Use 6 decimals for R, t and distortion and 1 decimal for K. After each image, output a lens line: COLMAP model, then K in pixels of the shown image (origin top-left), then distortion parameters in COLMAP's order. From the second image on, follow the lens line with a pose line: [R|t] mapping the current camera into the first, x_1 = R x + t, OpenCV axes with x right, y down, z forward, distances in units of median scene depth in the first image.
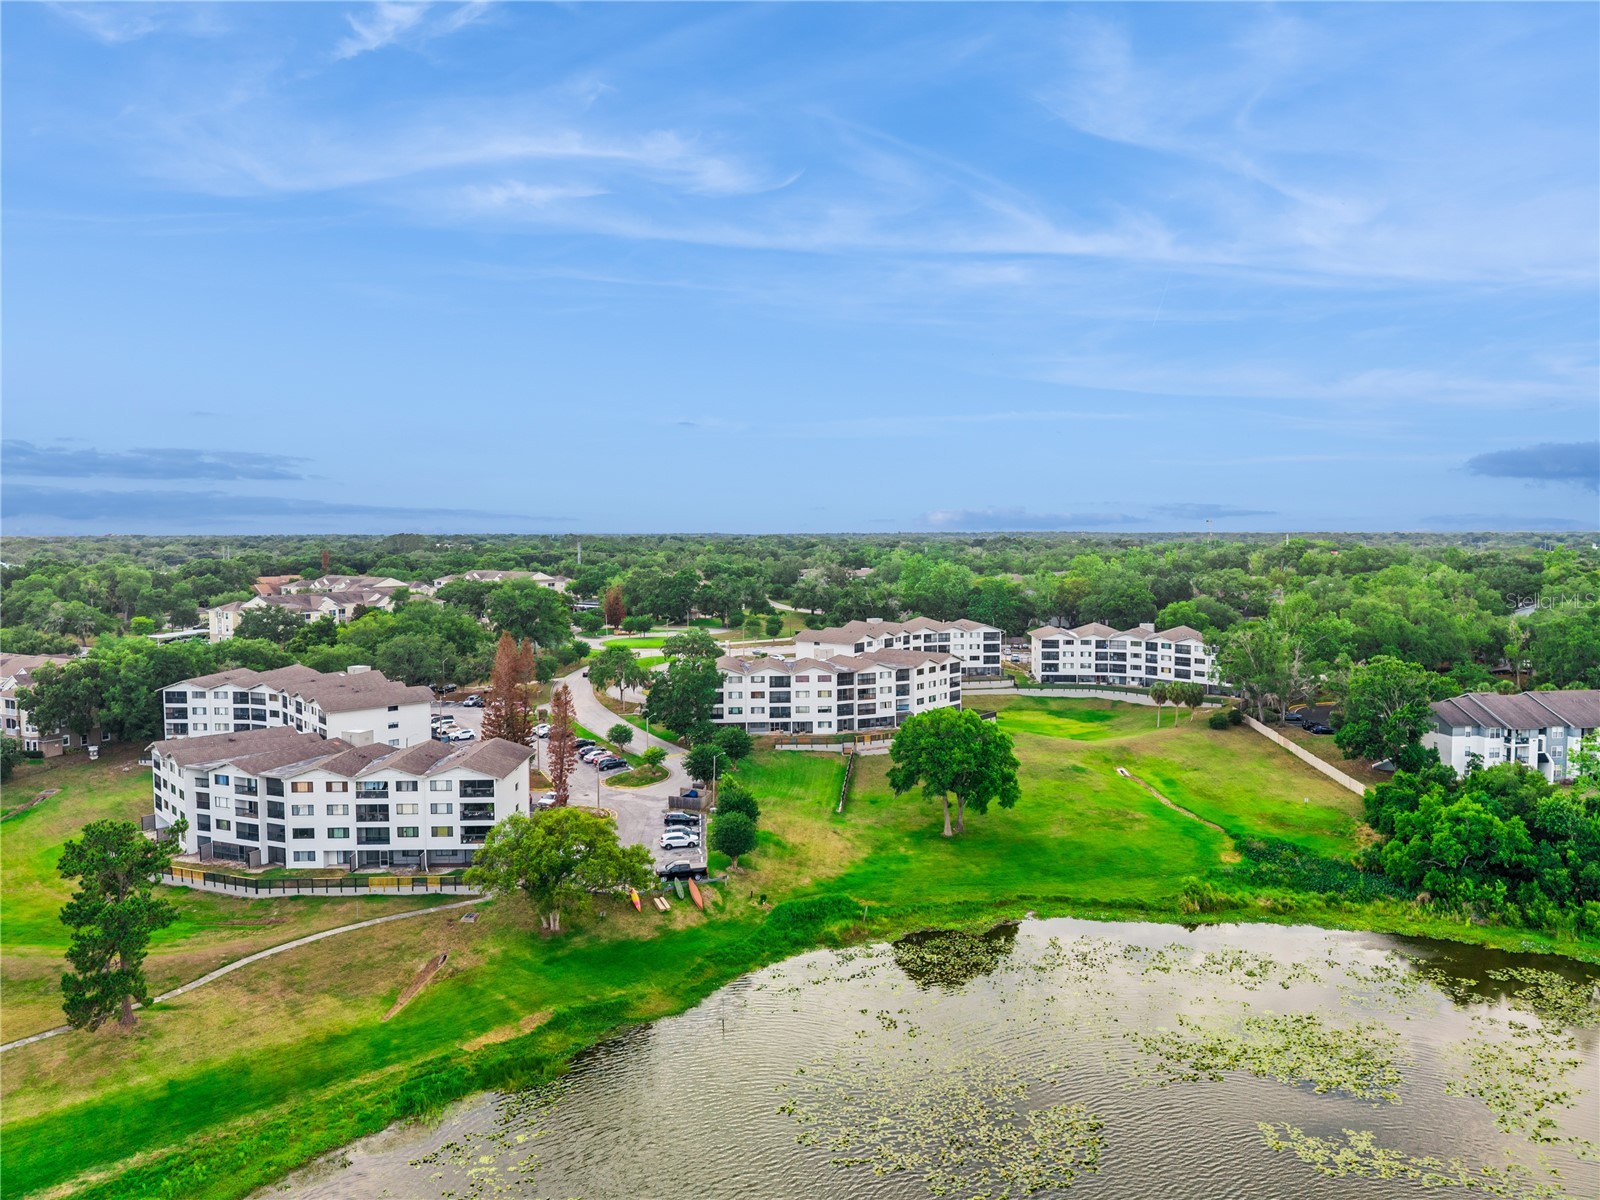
lens RADIAL K [[1064.4, 0, 800.0], [0, 1064.4, 600.0], [0, 0, 1]] dist [0.018589, -0.022302]
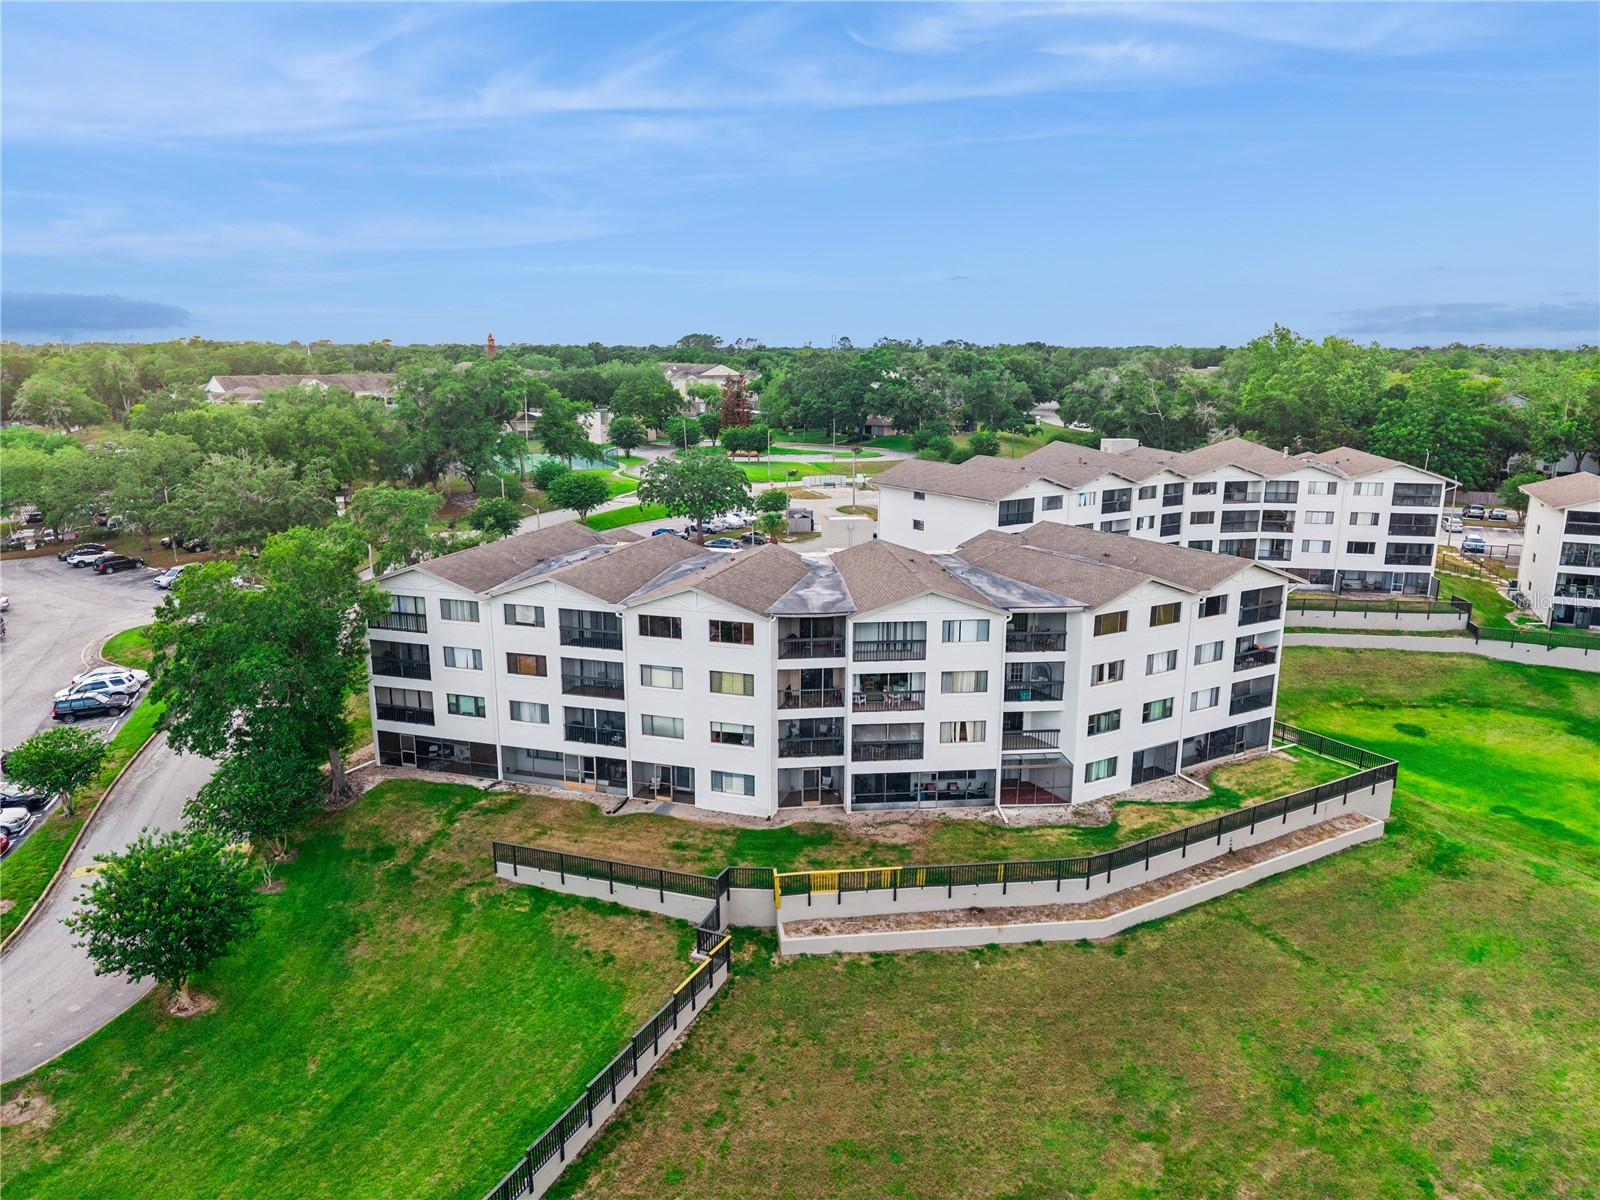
lens RADIAL K [[1064.4, 0, 800.0], [0, 1064.4, 600.0], [0, 0, 1]] dist [0.018589, -0.022302]
pose [[0.939246, 0.083975, -0.332814, 0.128425], [-0.027655, 0.984973, 0.170479, 0.014982], [0.342129, -0.150918, 0.927454, 0.702780]]
